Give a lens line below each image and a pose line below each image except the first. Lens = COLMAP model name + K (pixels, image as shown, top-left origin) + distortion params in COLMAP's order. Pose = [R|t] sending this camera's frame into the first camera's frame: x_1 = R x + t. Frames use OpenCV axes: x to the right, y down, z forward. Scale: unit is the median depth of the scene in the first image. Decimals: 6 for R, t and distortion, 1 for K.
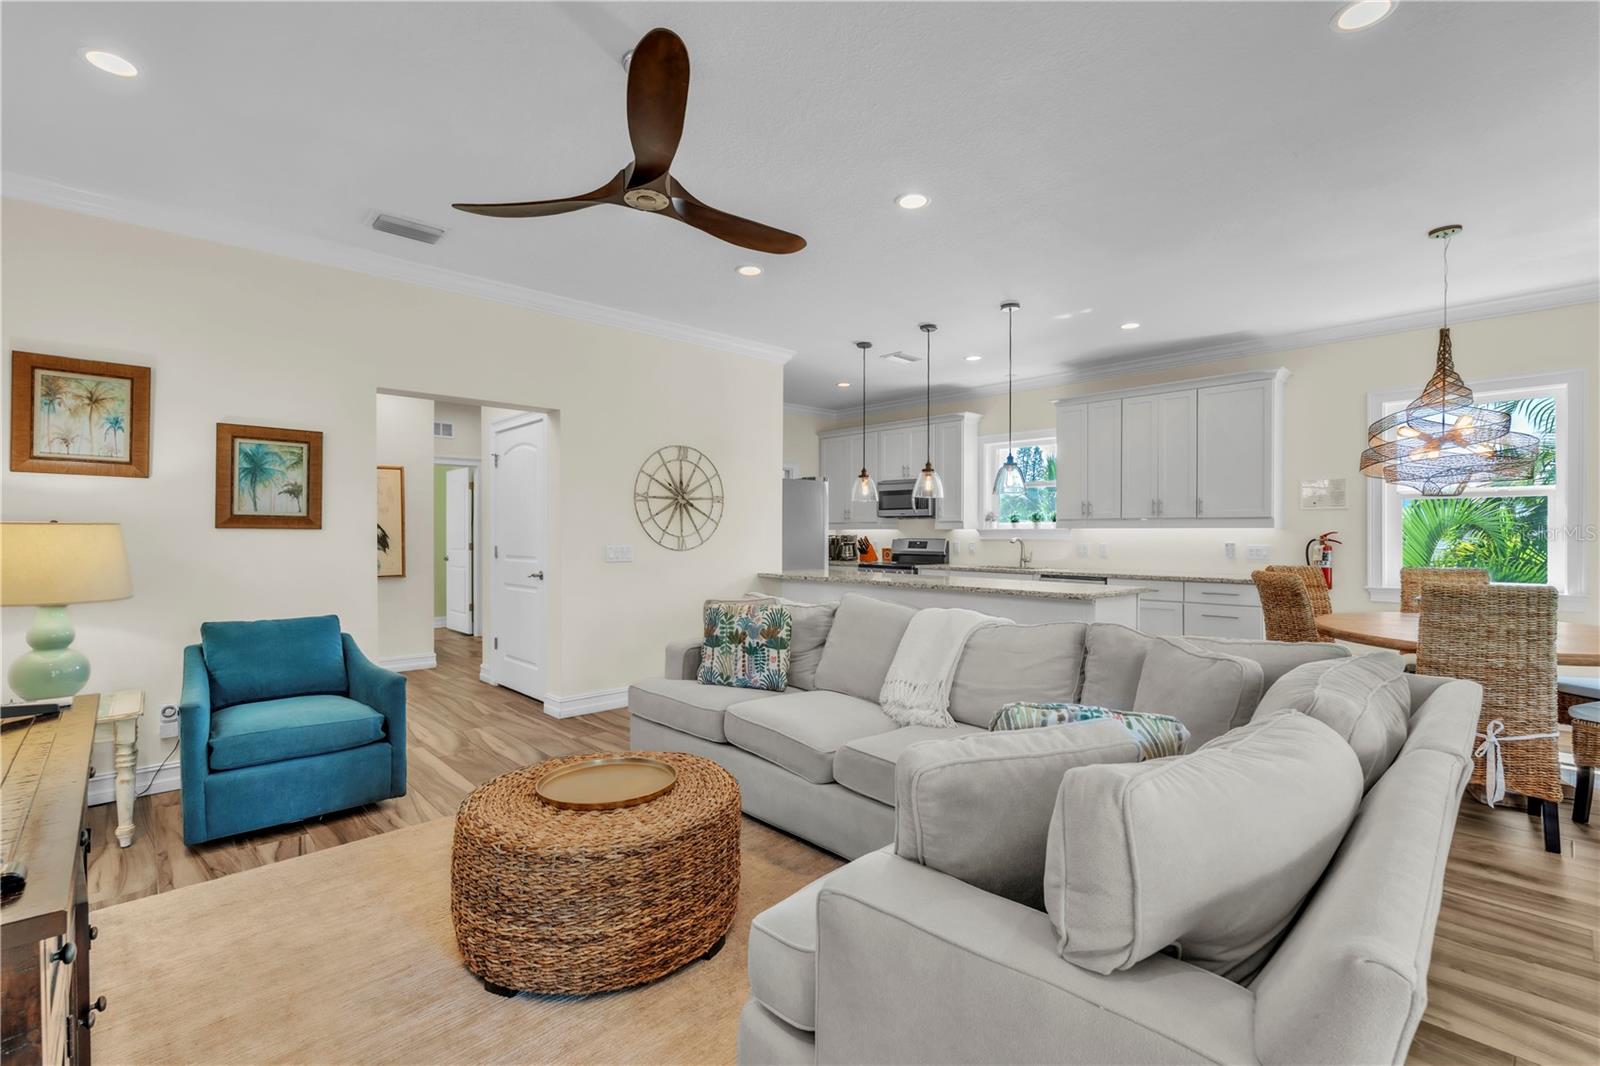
lens RADIAL K [[713.5, 0, 802.8], [0, 713.5, 536.5], [0, 0, 1]] dist [0.000662, -0.000143]
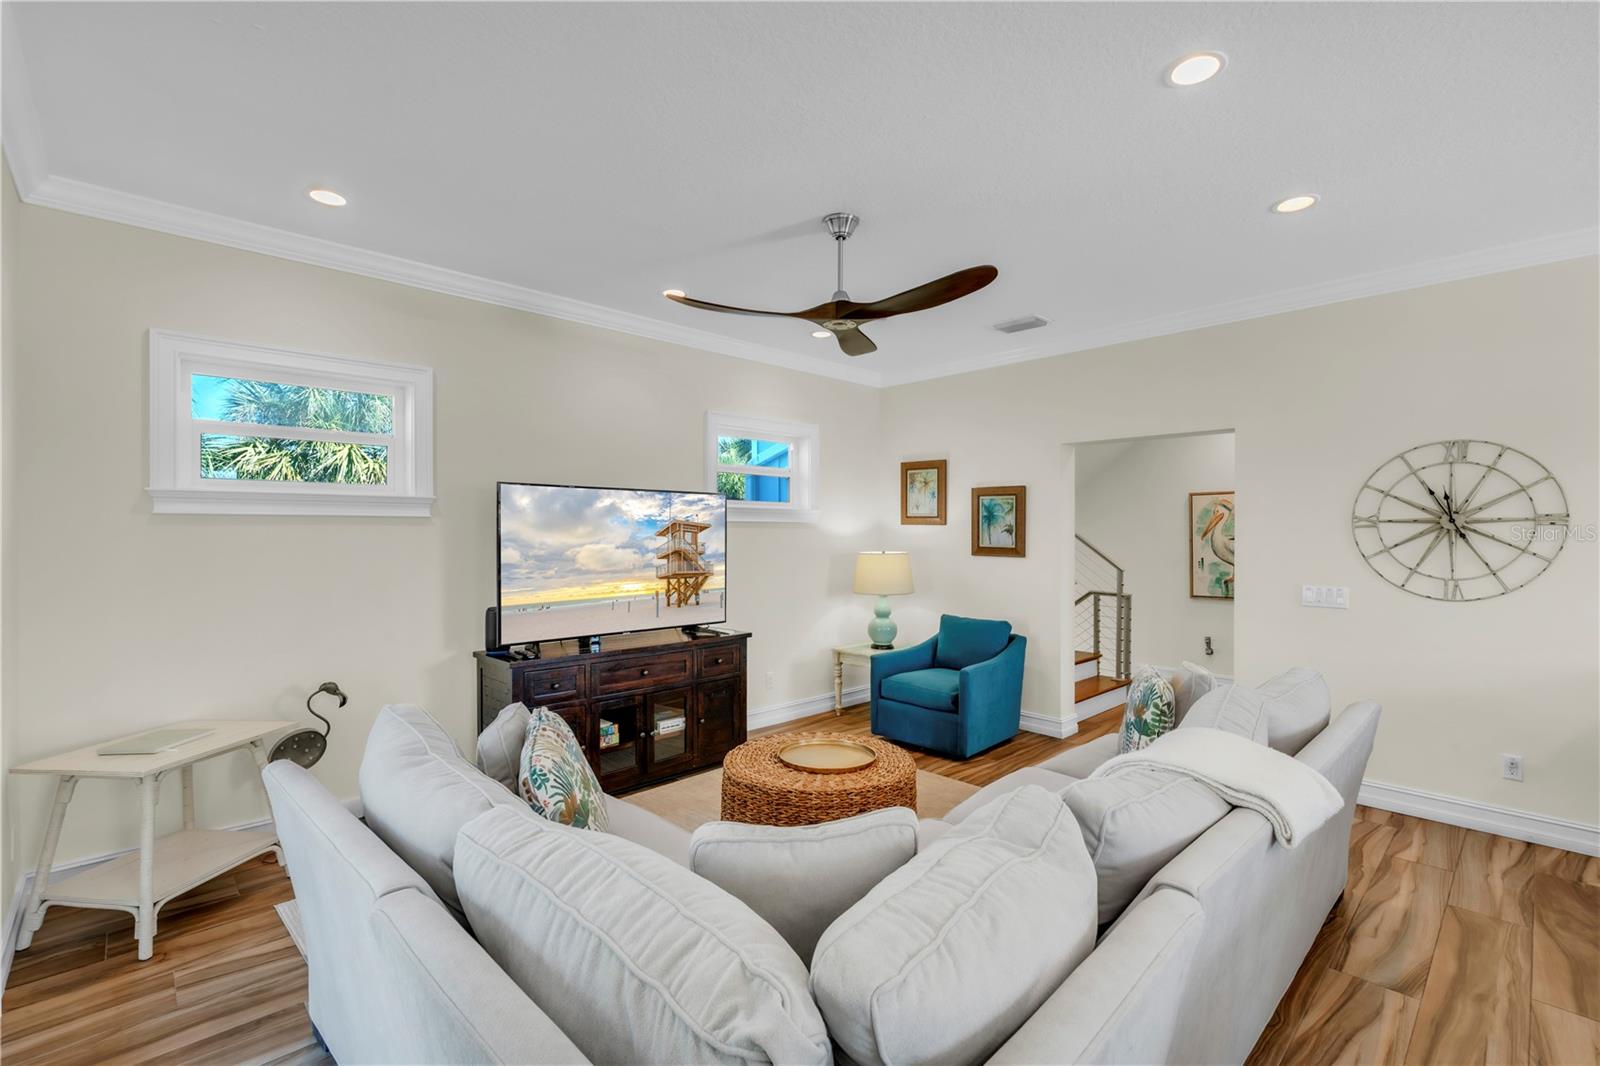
lens RADIAL K [[713.5, 0, 801.6], [0, 713.5, 536.6], [0, 0, 1]] dist [0.000662, -0.000143]
pose [[0.017670, 0.005057, -0.999831, 0.484822], [-0.008886, 0.999949, 0.004900, -0.038248], [0.999804, 0.008798, 0.017714, 0.402653]]
